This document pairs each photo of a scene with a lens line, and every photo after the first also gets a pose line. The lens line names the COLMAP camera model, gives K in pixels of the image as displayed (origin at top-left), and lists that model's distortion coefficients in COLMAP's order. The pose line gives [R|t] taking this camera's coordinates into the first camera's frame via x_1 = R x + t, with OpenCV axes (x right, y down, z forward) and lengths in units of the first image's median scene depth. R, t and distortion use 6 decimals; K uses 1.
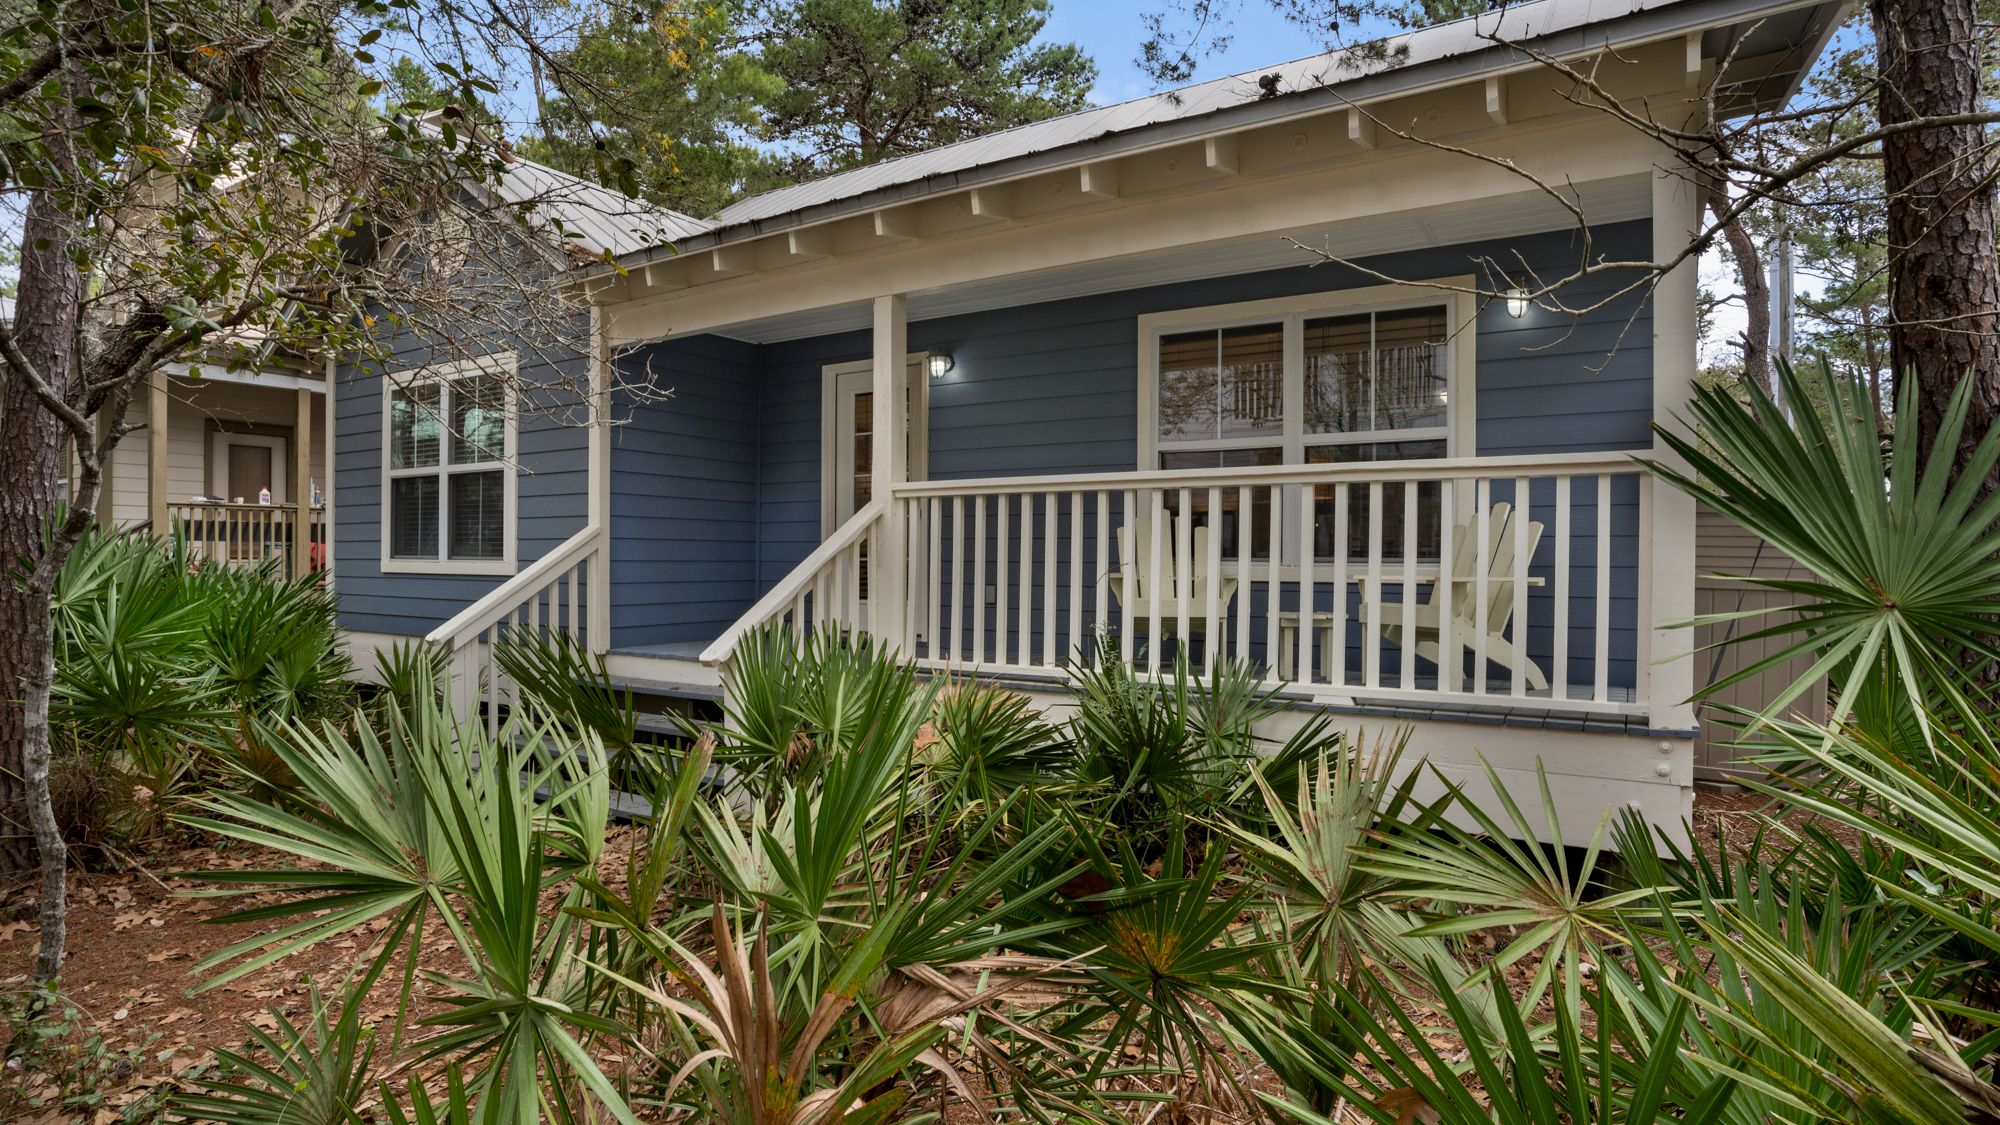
lens RADIAL K [[1019.3, 0, 999.0], [0, 1019.3, 564.7], [0, 0, 1]] dist [-0.027385, 0.000129]
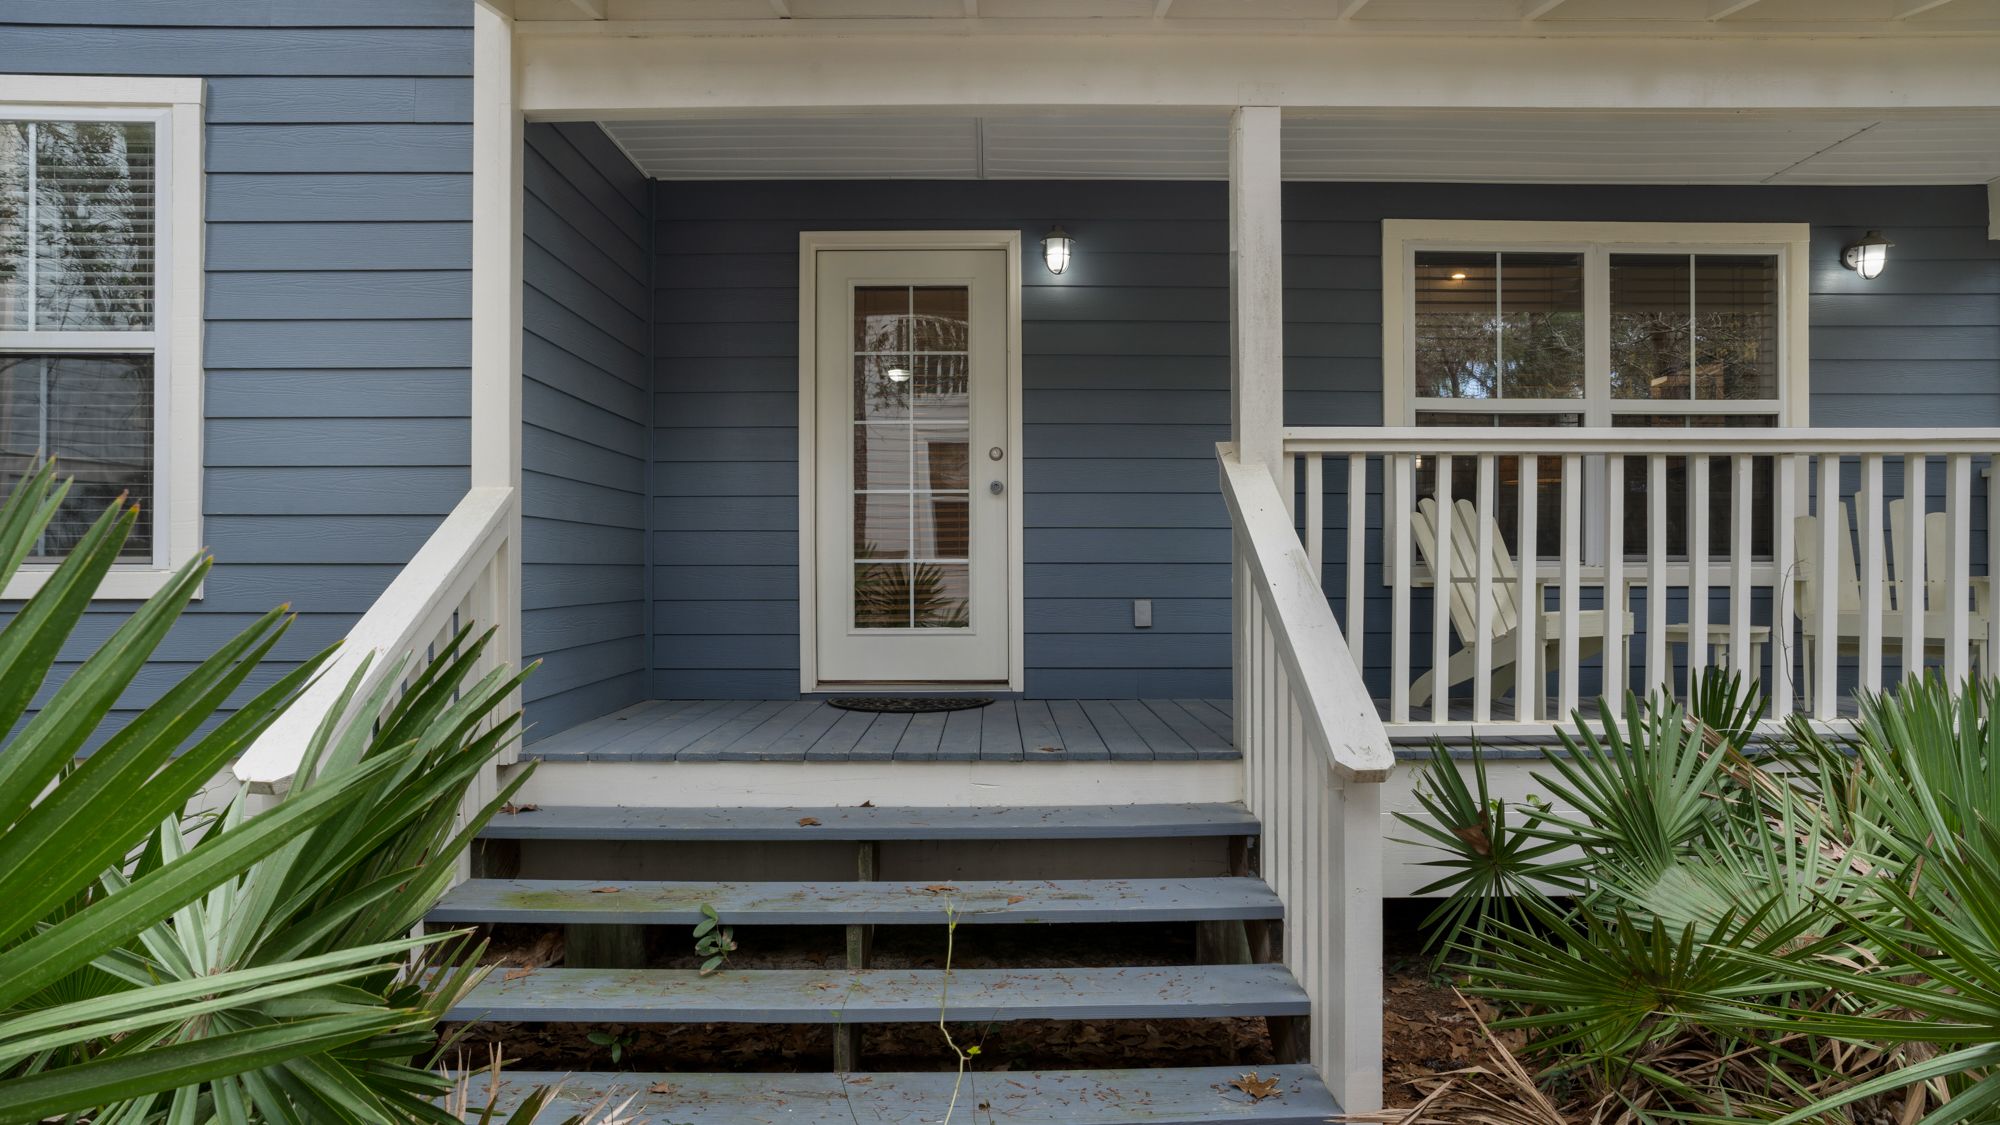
lens RADIAL K [[1130.3, 0, 1002.9], [0, 1130.3, 558.7], [0, 0, 1]] dist [0.003409, 0.000779]
pose [[0.837801, -0.003263, 0.545966, -0.595014], [0.004835, 0.999987, -0.001442, -0.005008], [-0.545954, 0.003848, 0.837806, 0.535900]]
